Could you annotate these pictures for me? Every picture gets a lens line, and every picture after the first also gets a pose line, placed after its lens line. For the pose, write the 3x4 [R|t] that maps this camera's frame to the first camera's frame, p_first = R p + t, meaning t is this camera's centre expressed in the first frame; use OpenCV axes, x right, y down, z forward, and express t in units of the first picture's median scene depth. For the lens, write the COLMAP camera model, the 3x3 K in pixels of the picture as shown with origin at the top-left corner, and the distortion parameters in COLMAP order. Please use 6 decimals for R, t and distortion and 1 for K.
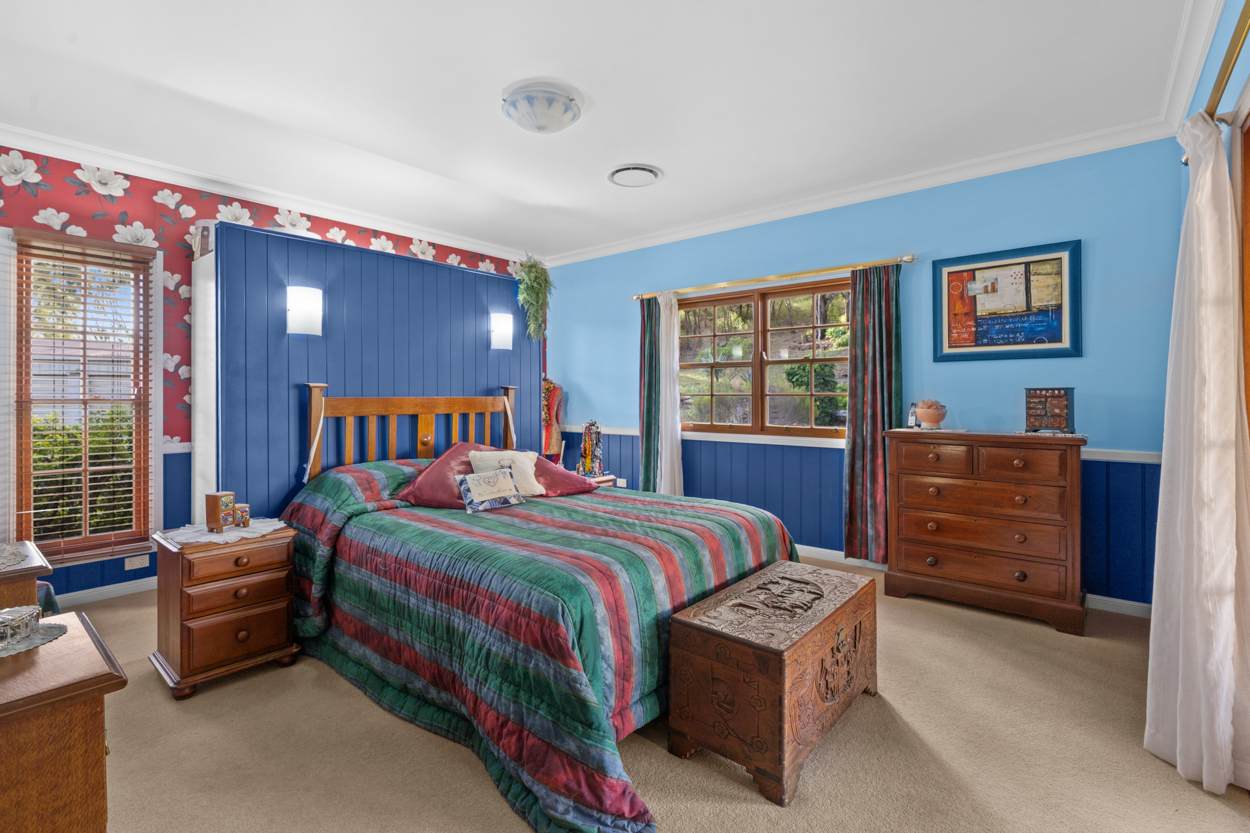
lens RADIAL K [[581.1, 0, 628.4], [0, 581.1, 397.2], [0, 0, 1]] dist [-0.007995, 0.001946]
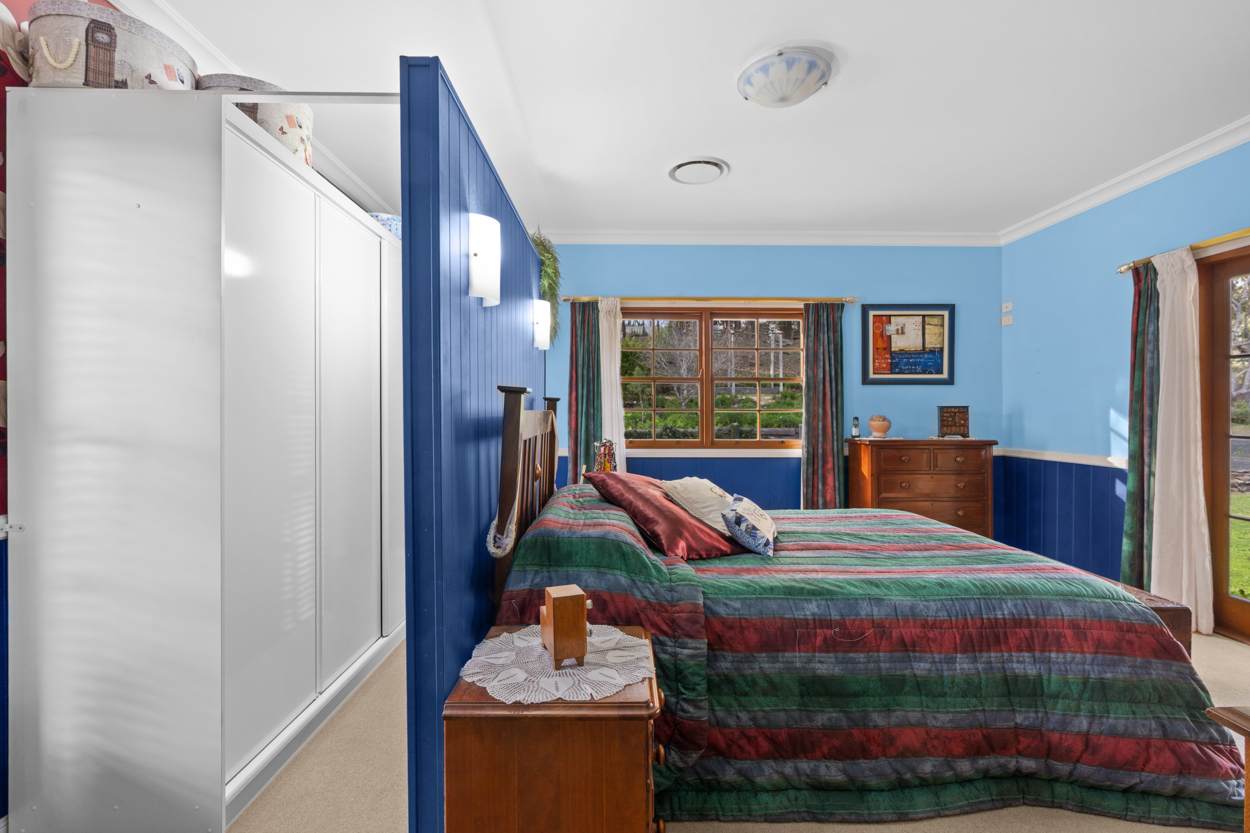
lens RADIAL K [[581.1, 0, 627.5], [0, 581.1, 415.0], [0, 0, 1]] dist [-0.007995, 0.001946]
pose [[0.752644, -0.000399, 0.658428, -0.725160], [-0.000379, 0.999999, 0.001040, 0.004221], [-0.658428, -0.001032, 0.752643, 0.406342]]
